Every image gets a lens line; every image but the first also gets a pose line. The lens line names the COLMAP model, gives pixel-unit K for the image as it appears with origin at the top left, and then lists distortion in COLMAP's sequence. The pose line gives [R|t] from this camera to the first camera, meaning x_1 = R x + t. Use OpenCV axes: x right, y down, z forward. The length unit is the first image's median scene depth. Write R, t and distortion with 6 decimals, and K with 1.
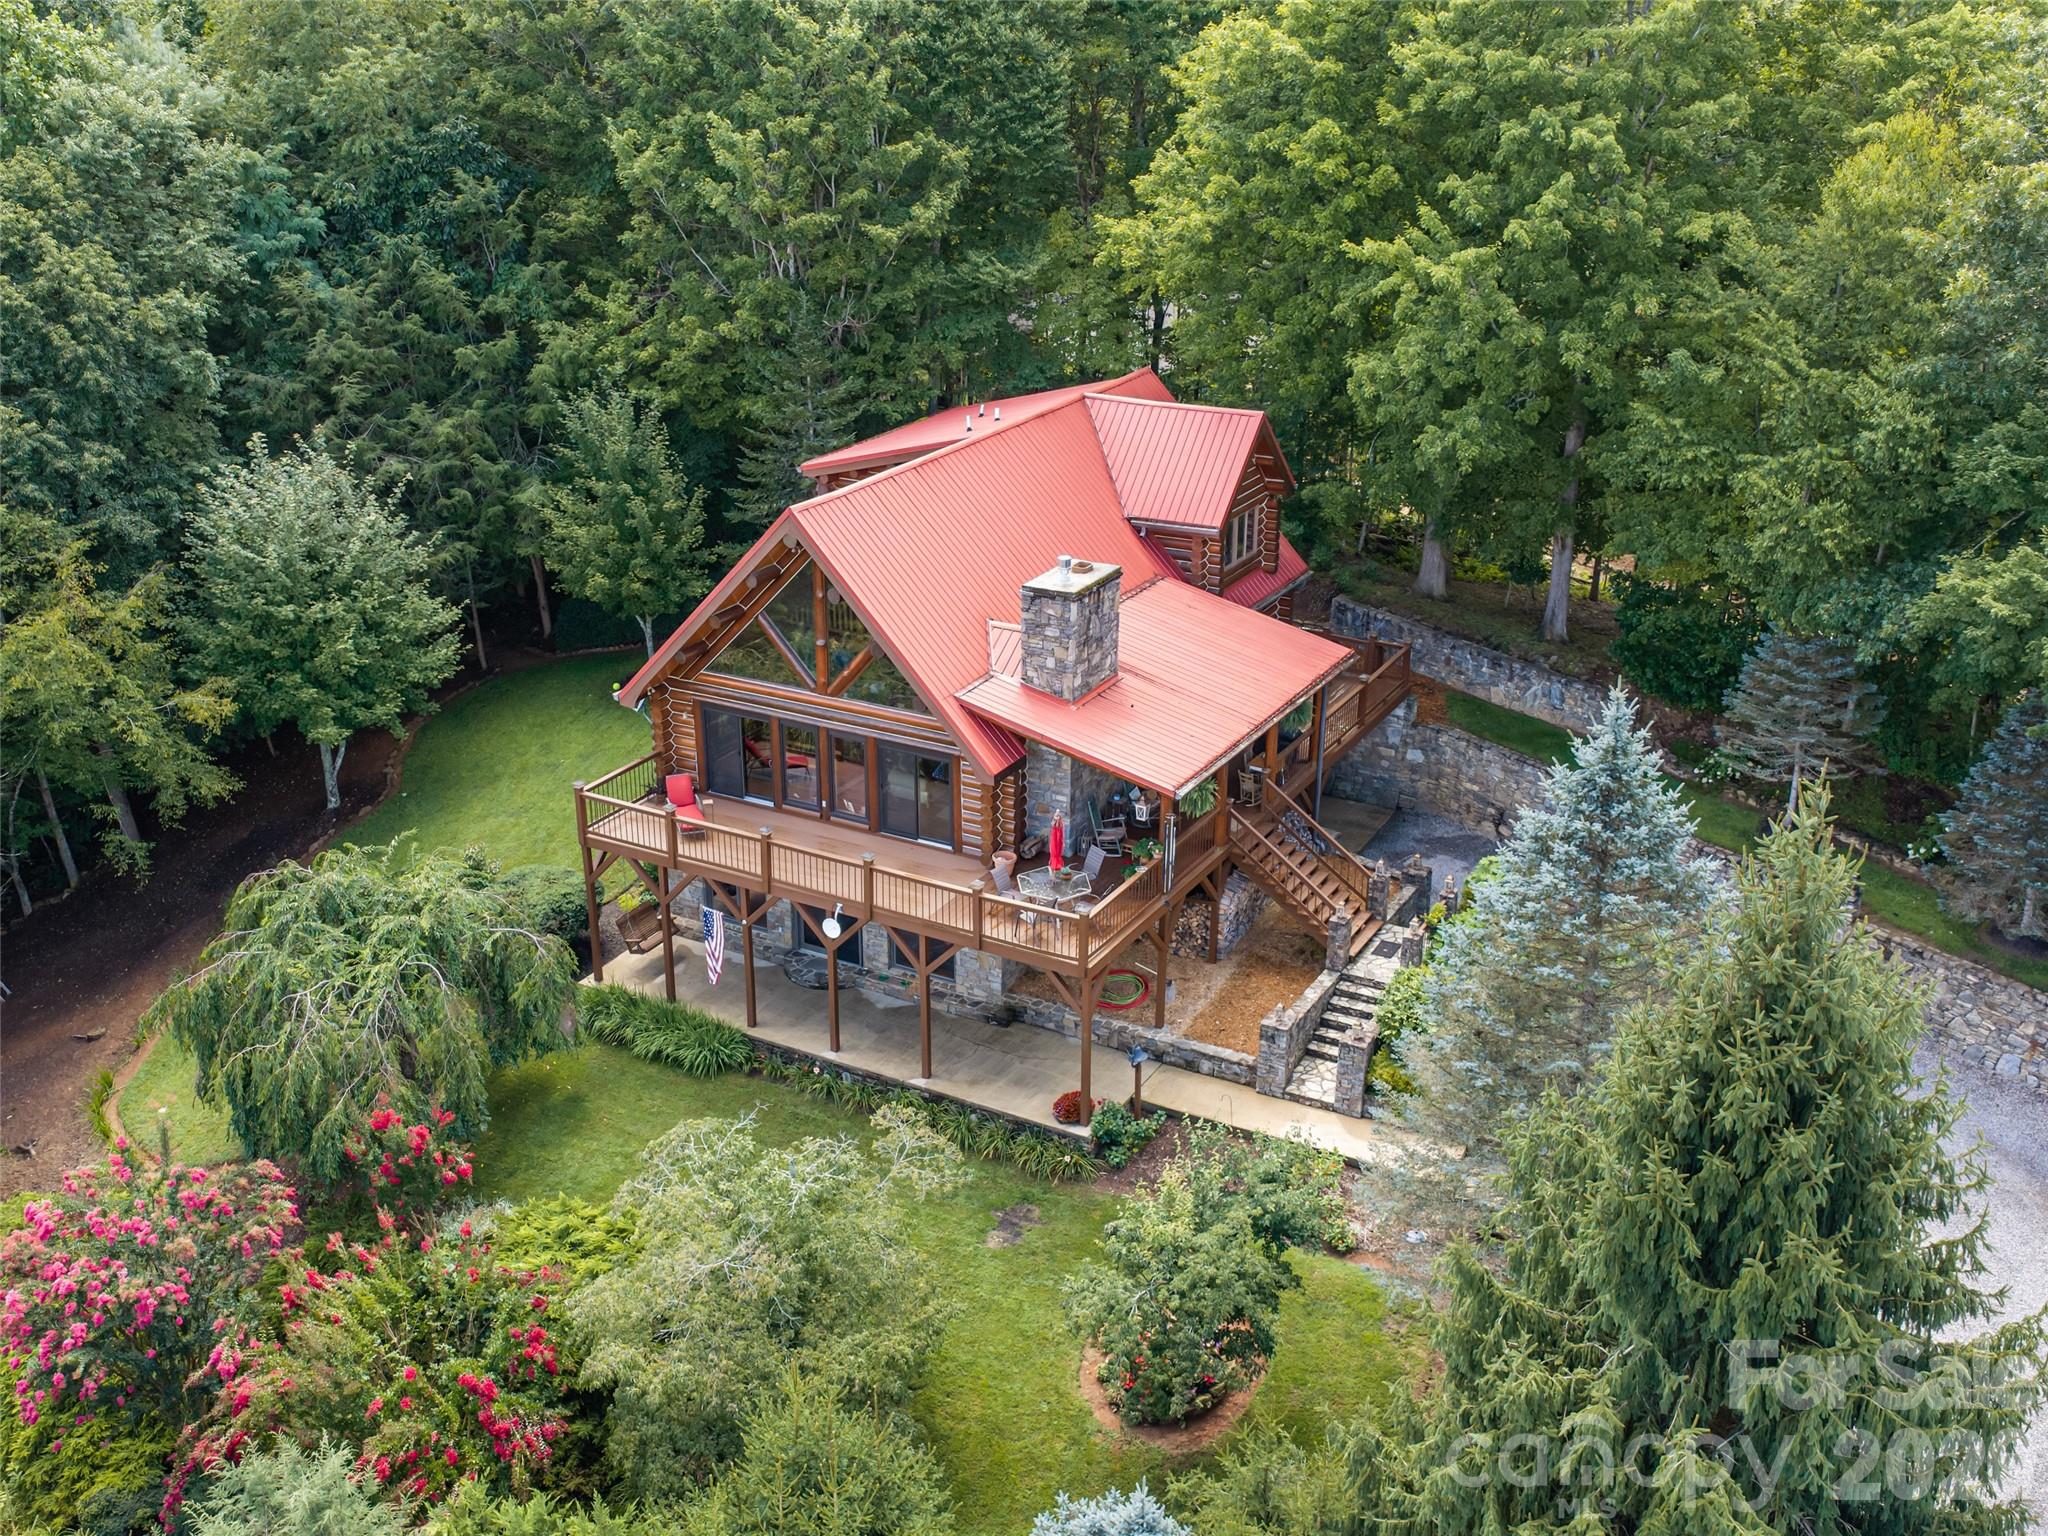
lens RADIAL K [[2138.3, 0, 965.3], [0, 2138.3, 869.3], [0, 0, 1]] dist [-0.000049, -0.015432]
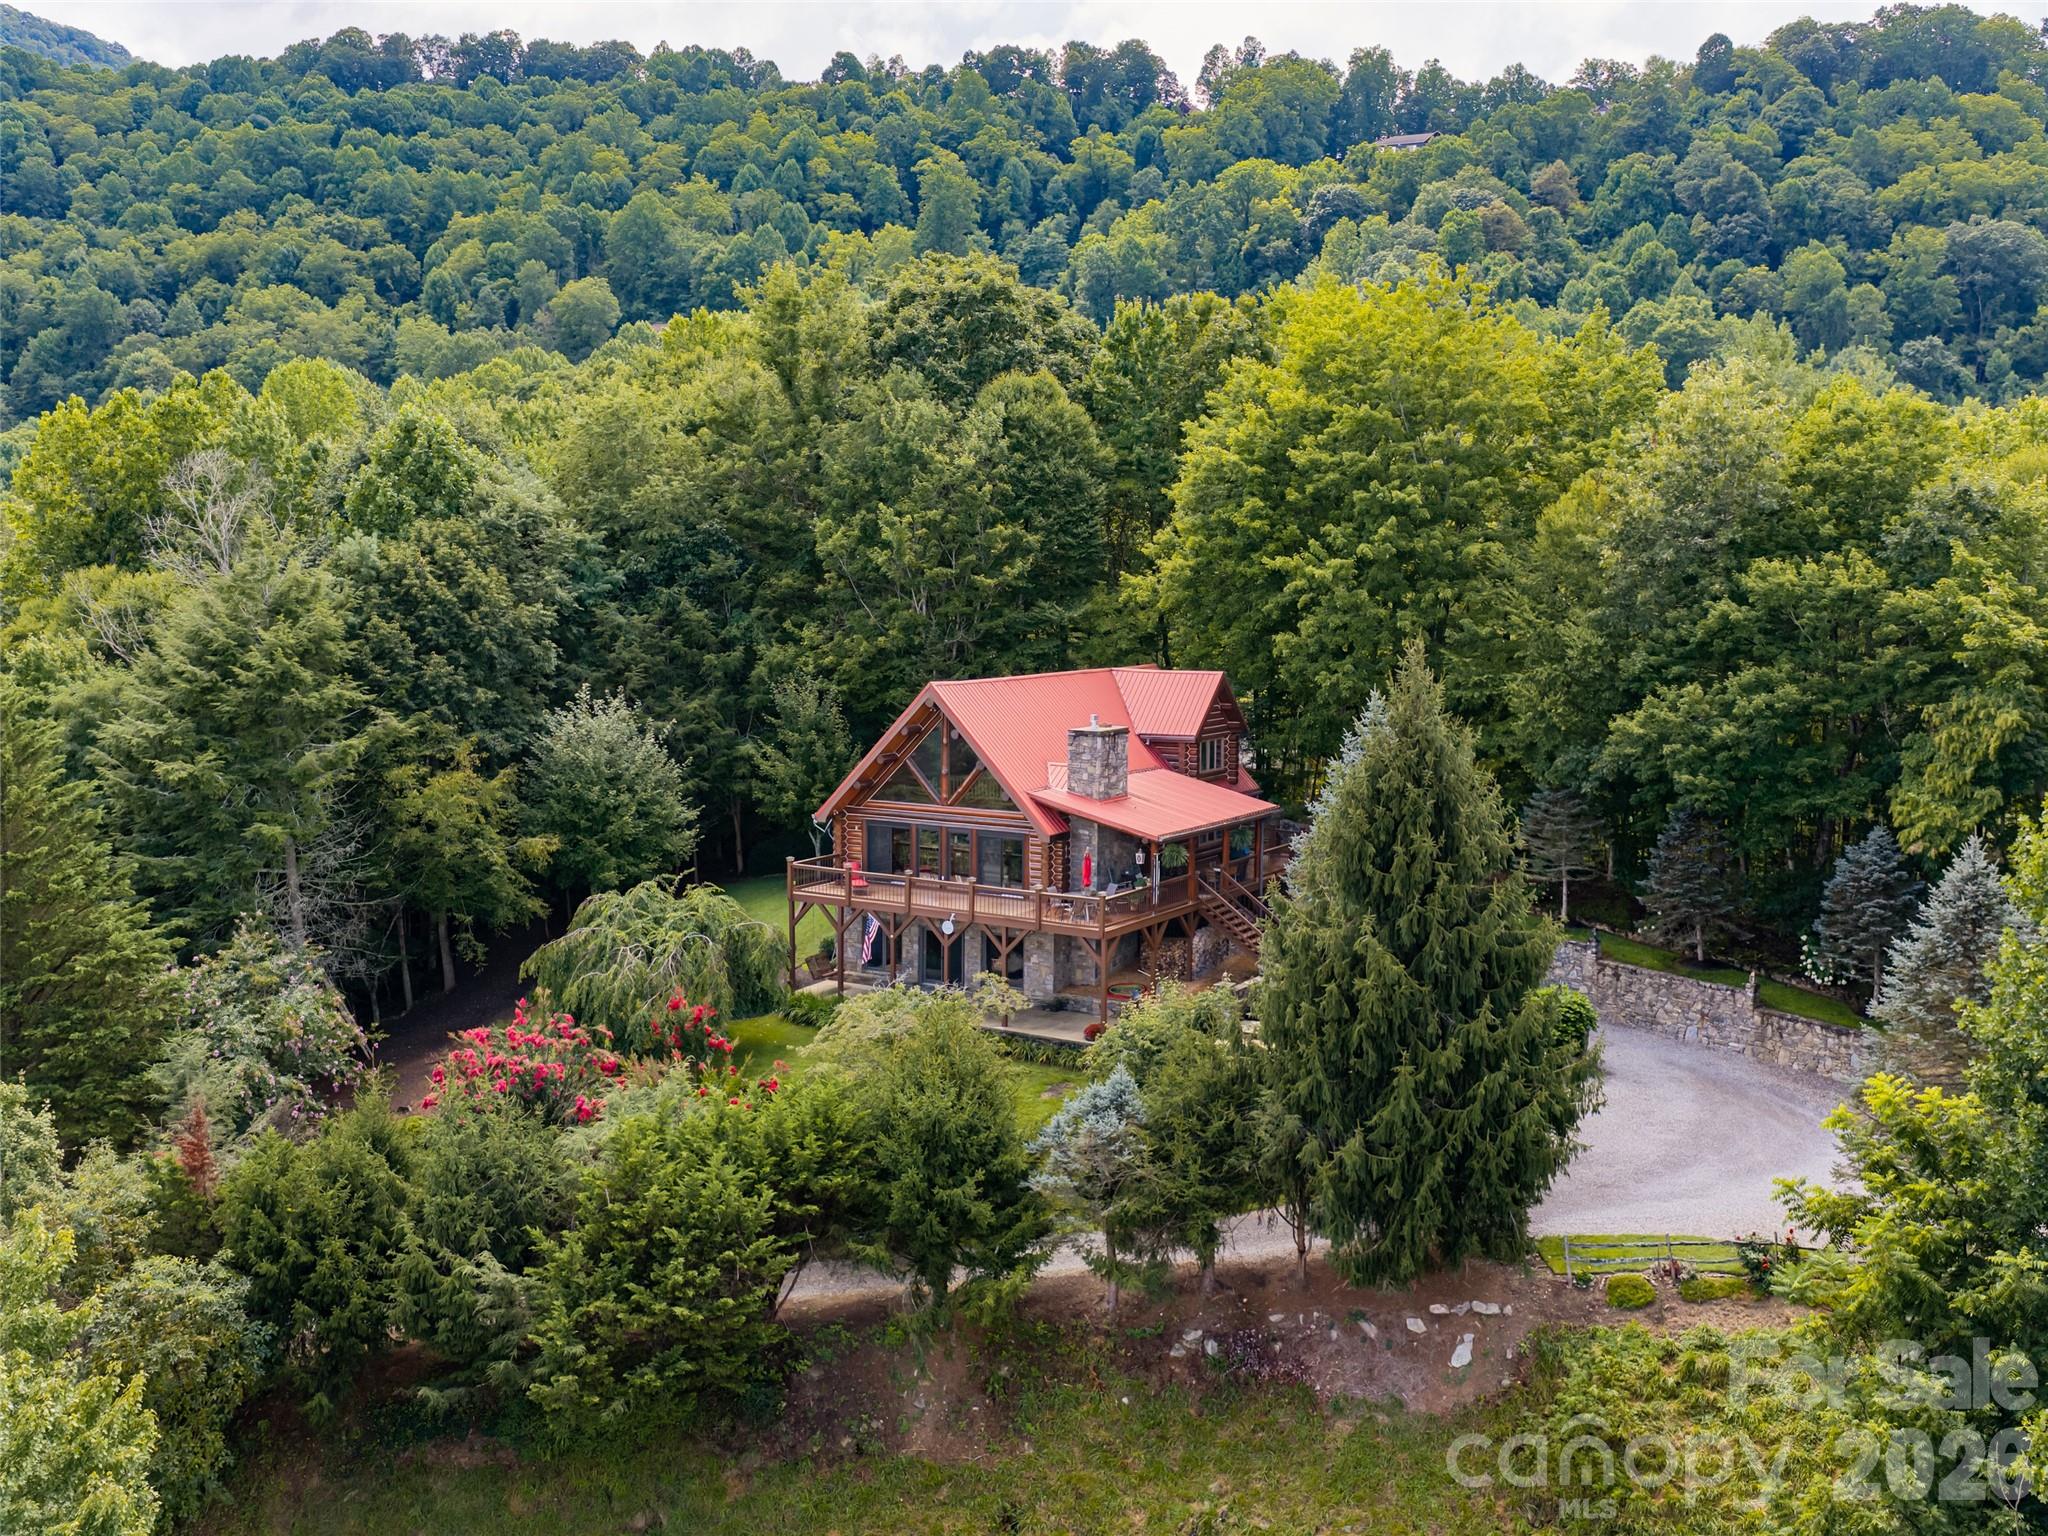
lens RADIAL K [[2061.4, 0, 1024.0], [0, 2061.4, 768.0], [0, 0, 1]] dist [-0.000186, -0.009879]
pose [[0.999850, 0.015396, -0.007931, 0.004513], [-0.017106, 0.949498, -0.313306, 0.335705], [0.002707, 0.313394, 0.949619, -0.434175]]
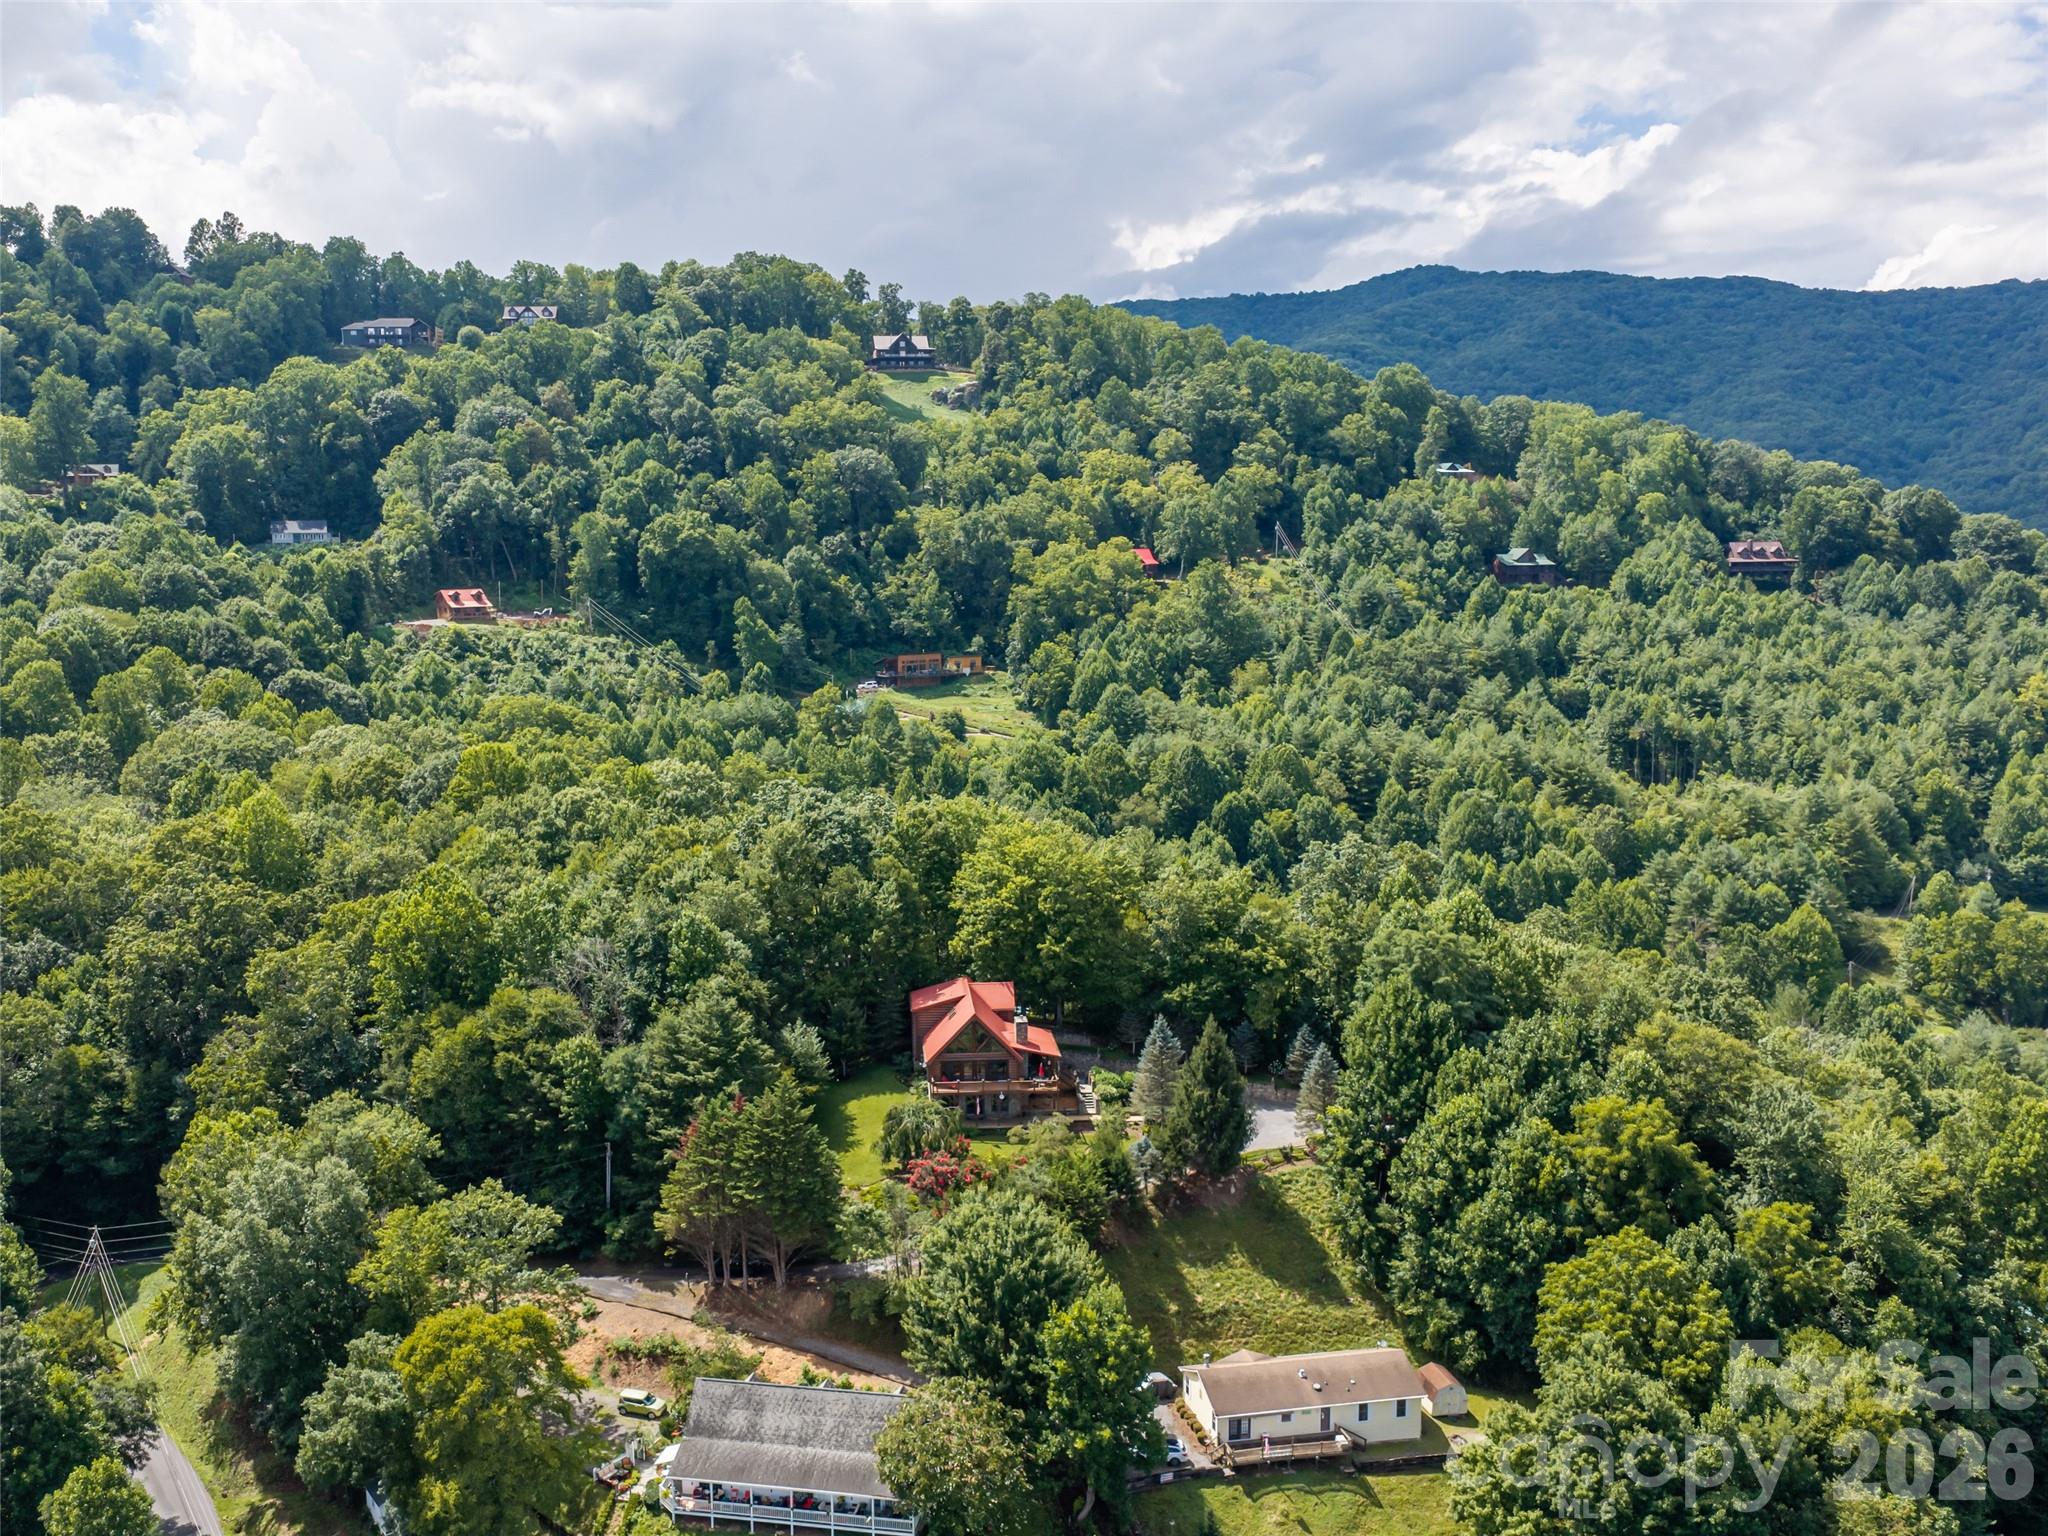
lens RADIAL K [[2061.4, 0, 1024.0], [0, 2061.4, 768.0], [0, 0, 1]] dist [-0.000186, -0.009879]
pose [[0.802269, -0.080954, 0.591448, -2.281031], [0.241129, 0.950286, -0.197009, 0.203077], [-0.546097, 0.300669, 0.781906, -2.428298]]
